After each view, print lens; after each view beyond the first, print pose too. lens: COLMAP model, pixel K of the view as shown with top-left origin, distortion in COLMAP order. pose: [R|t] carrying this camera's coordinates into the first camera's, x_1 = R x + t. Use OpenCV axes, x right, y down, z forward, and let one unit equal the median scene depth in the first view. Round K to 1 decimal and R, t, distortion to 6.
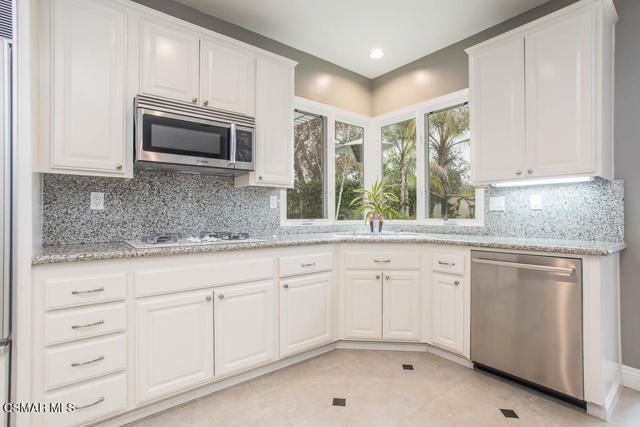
lens RADIAL K [[308.3, 0, 314.9], [0, 308.3, 212.8], [0, 0, 1]] dist [-0.027152, 0.013812]
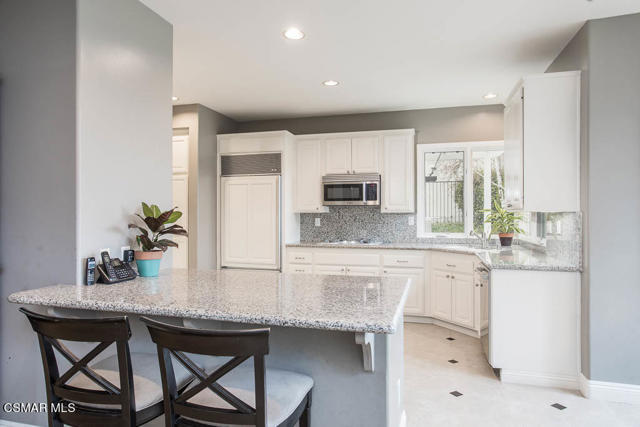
lens RADIAL K [[387.0, 0, 319.2], [0, 387.0, 214.8], [0, 0, 1]] dist [-0.040690, -0.000342]
pose [[0.579266, 0.002186, -0.815136, 1.499367], [0.002986, 0.999984, 0.004804, -0.098651], [0.815133, -0.005217, 0.579250, -0.588117]]
